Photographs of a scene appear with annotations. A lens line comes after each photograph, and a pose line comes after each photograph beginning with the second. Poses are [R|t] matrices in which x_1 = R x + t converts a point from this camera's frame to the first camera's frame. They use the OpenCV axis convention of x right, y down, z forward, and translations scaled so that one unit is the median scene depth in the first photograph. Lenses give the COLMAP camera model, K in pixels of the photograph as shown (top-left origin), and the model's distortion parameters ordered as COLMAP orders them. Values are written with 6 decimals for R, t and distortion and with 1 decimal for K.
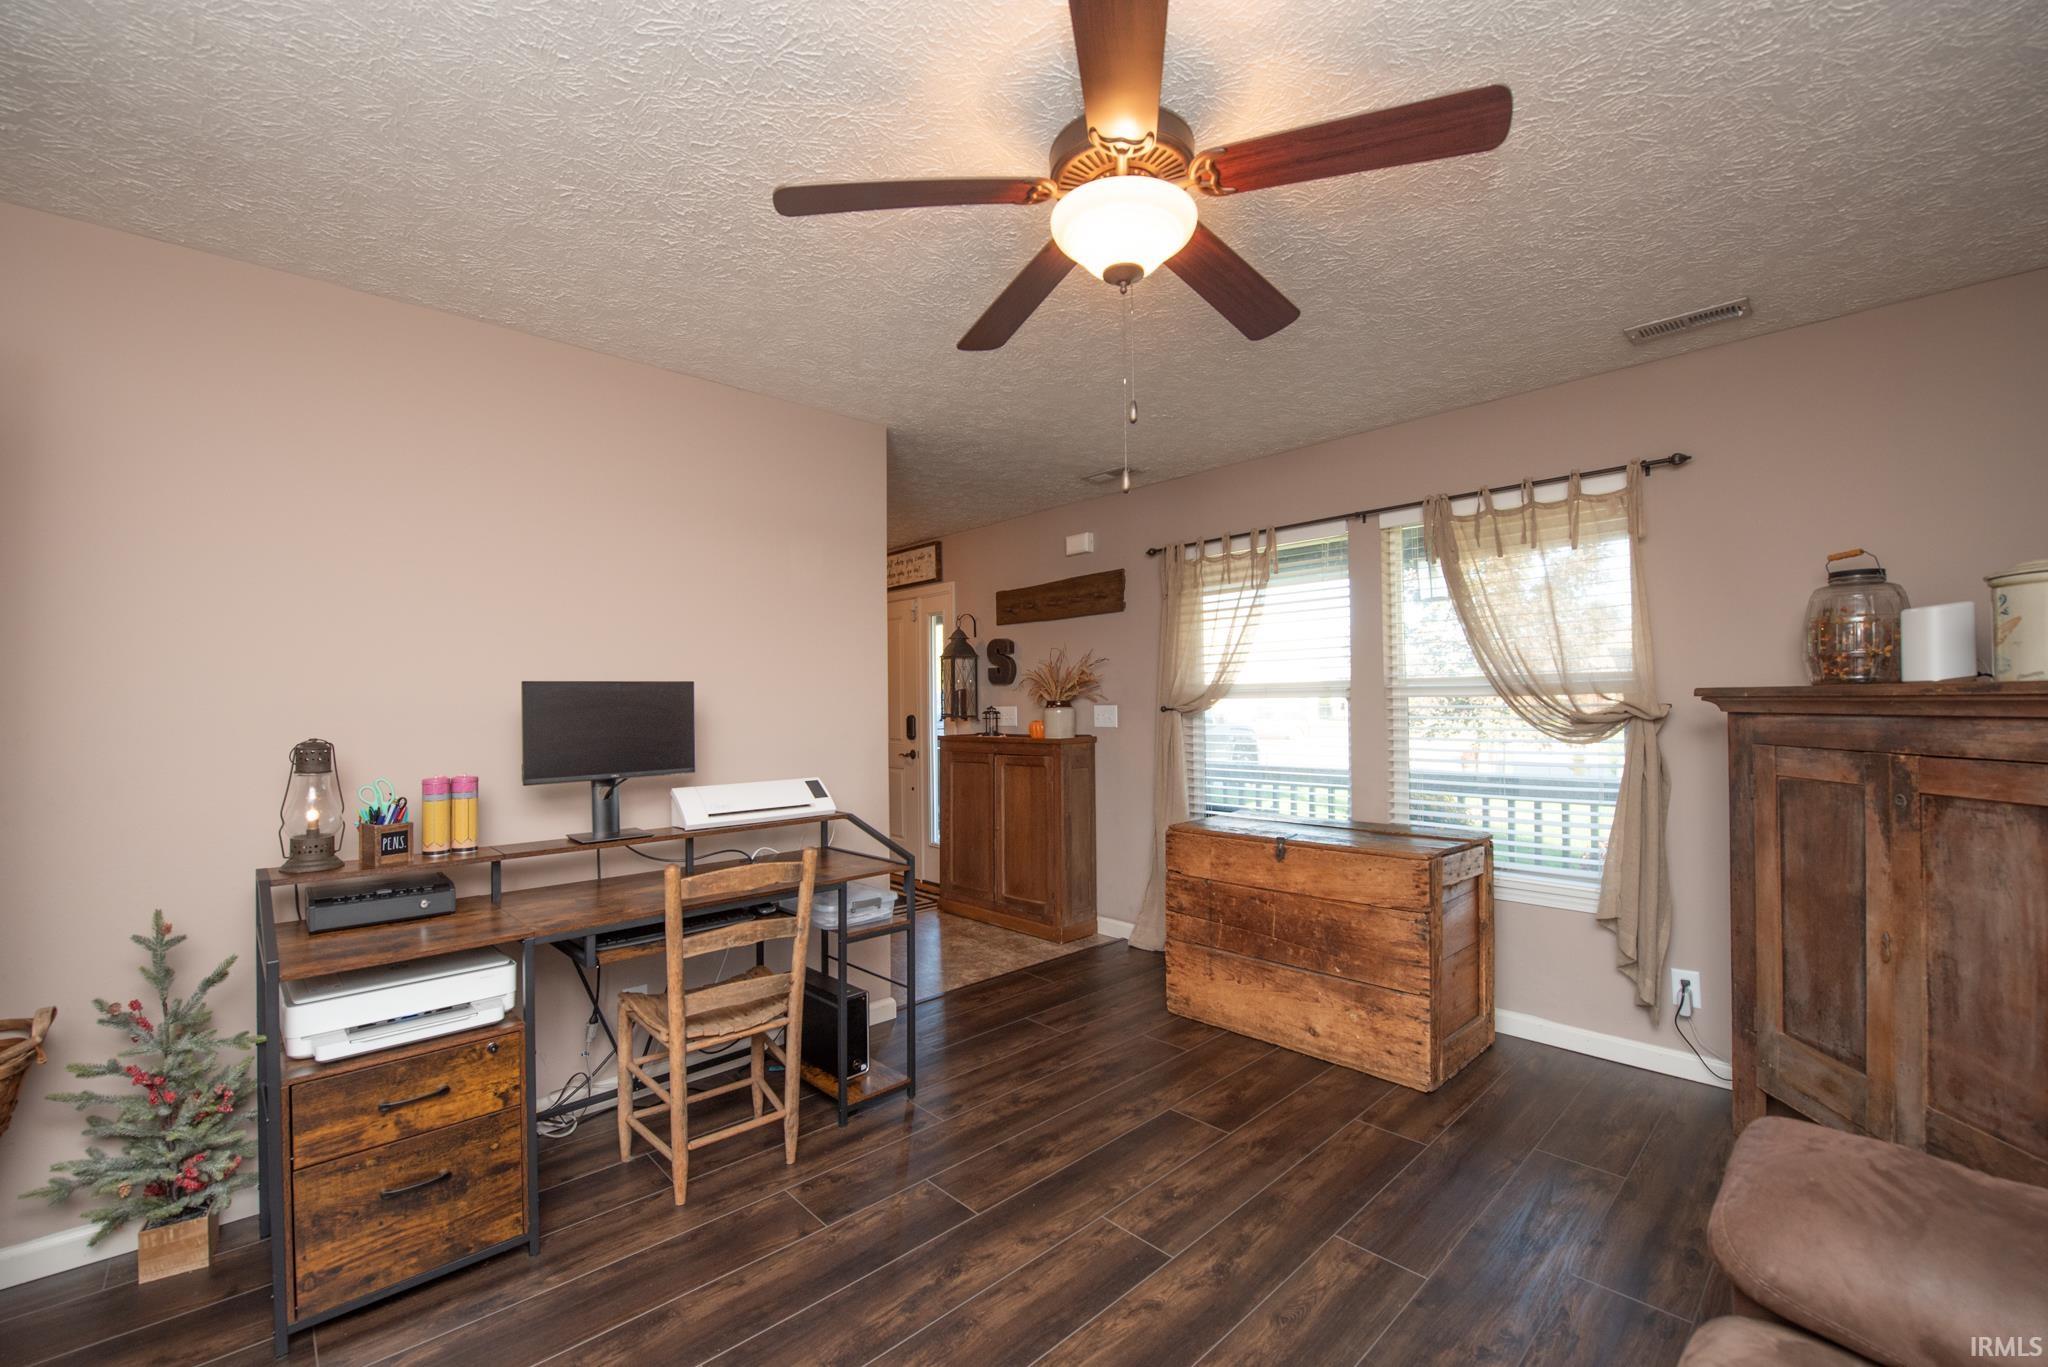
lens RADIAL K [[822.7, 0, 1030.8], [0, 822.7, 694.9], [0, 0, 1]] dist [-0.001095, -0.000085]
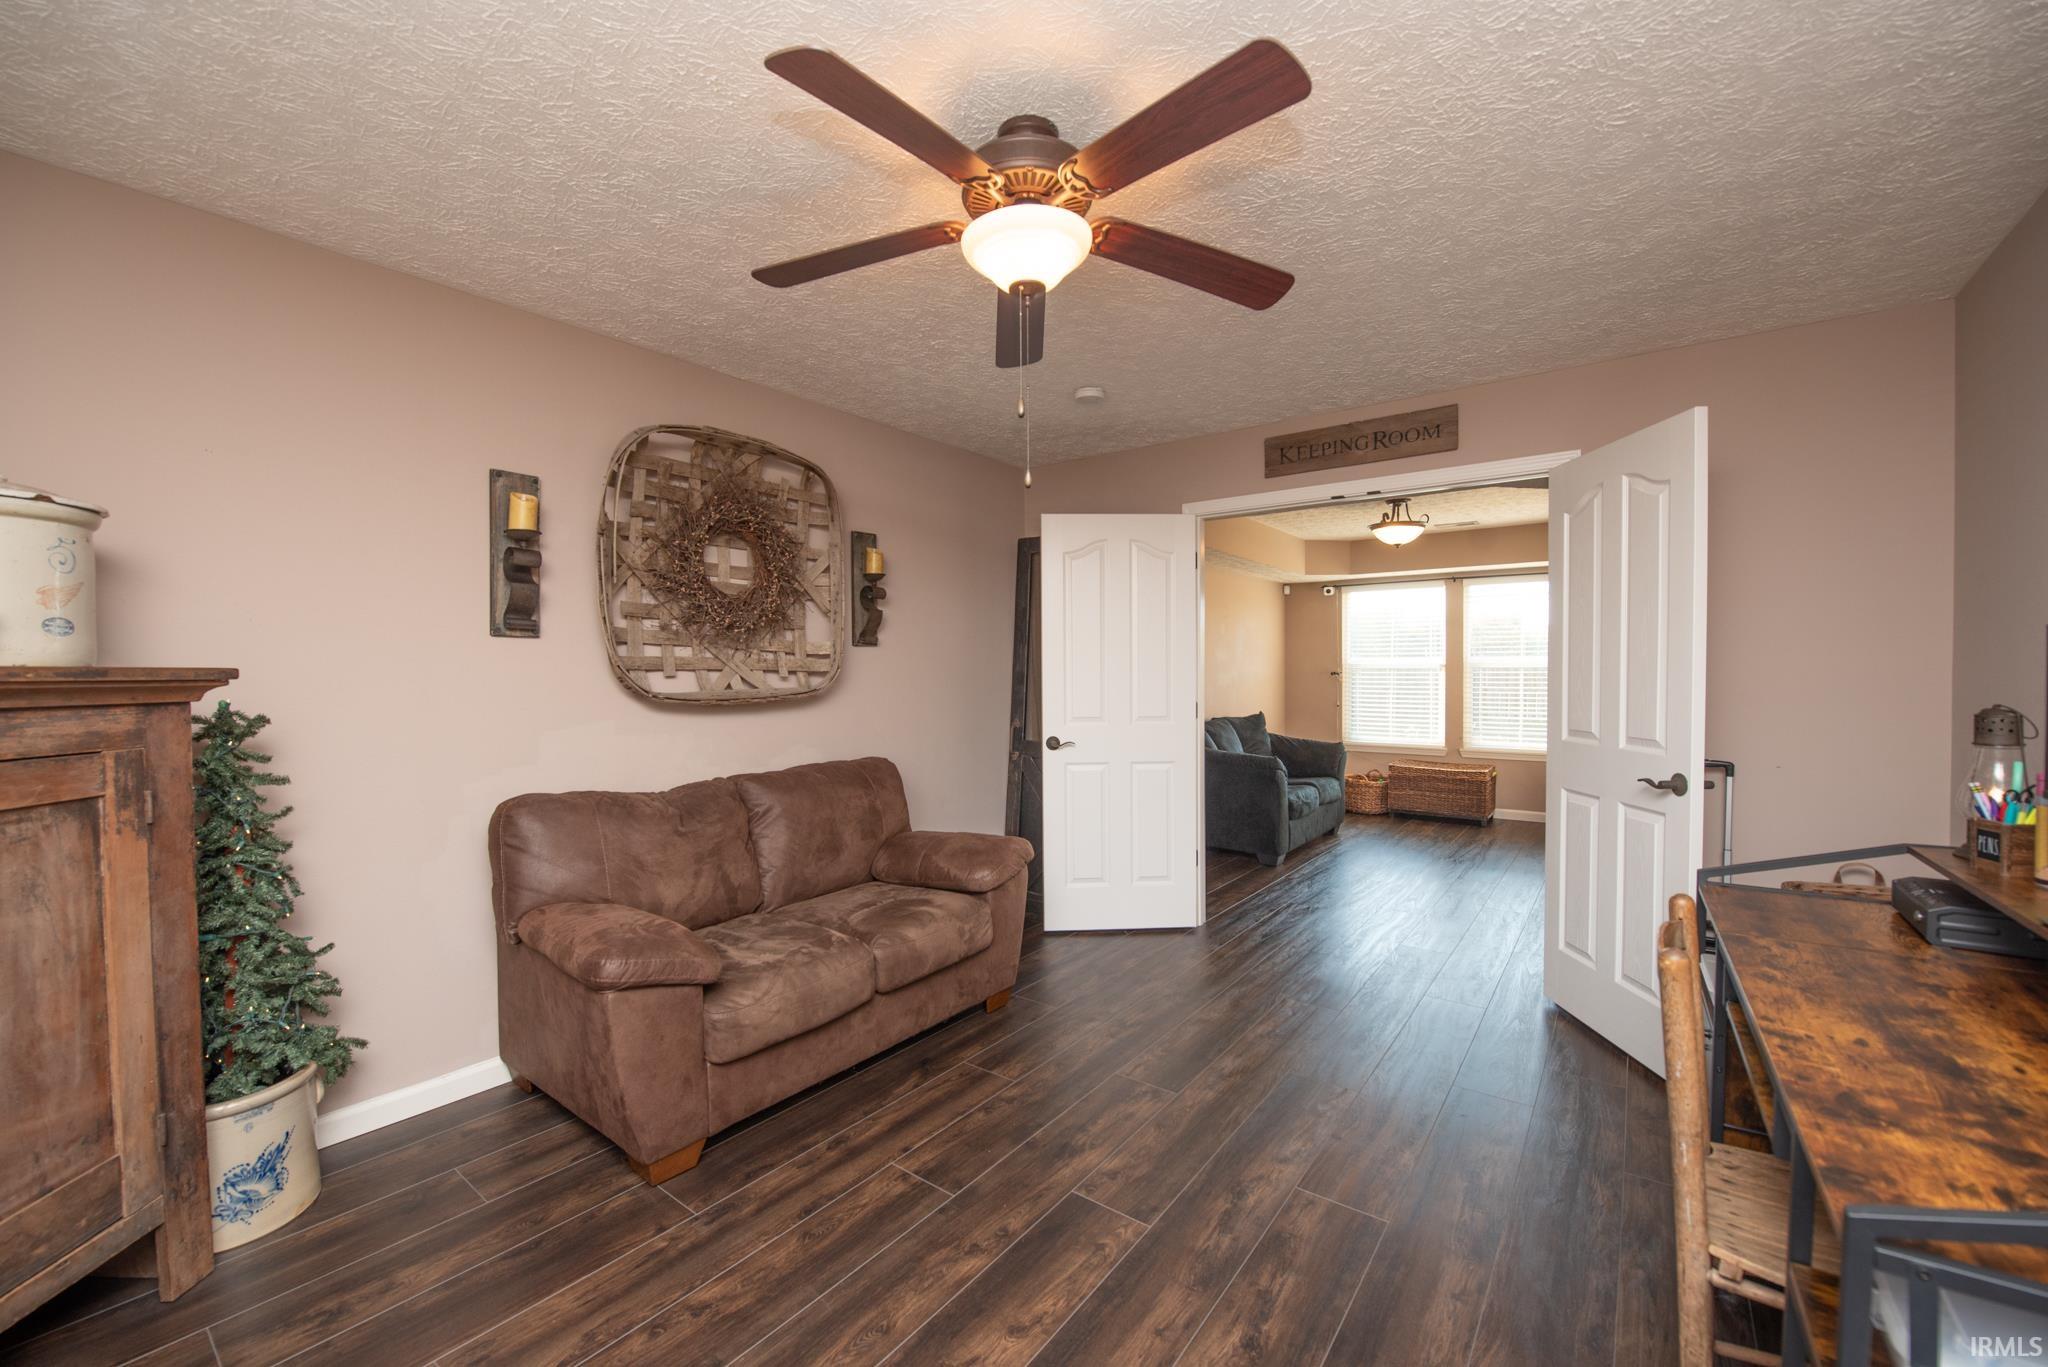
lens RADIAL K [[822.7, 0, 1029.2], [0, 822.7, 687.0], [0, 0, 1]] dist [-0.001095, -0.000085]
pose [[-0.984764, 0.017693, -0.172993, 0.301793], [0.016089, 0.999814, 0.010674, 0.012974], [0.173150, 0.007728, -0.984865, 2.039983]]
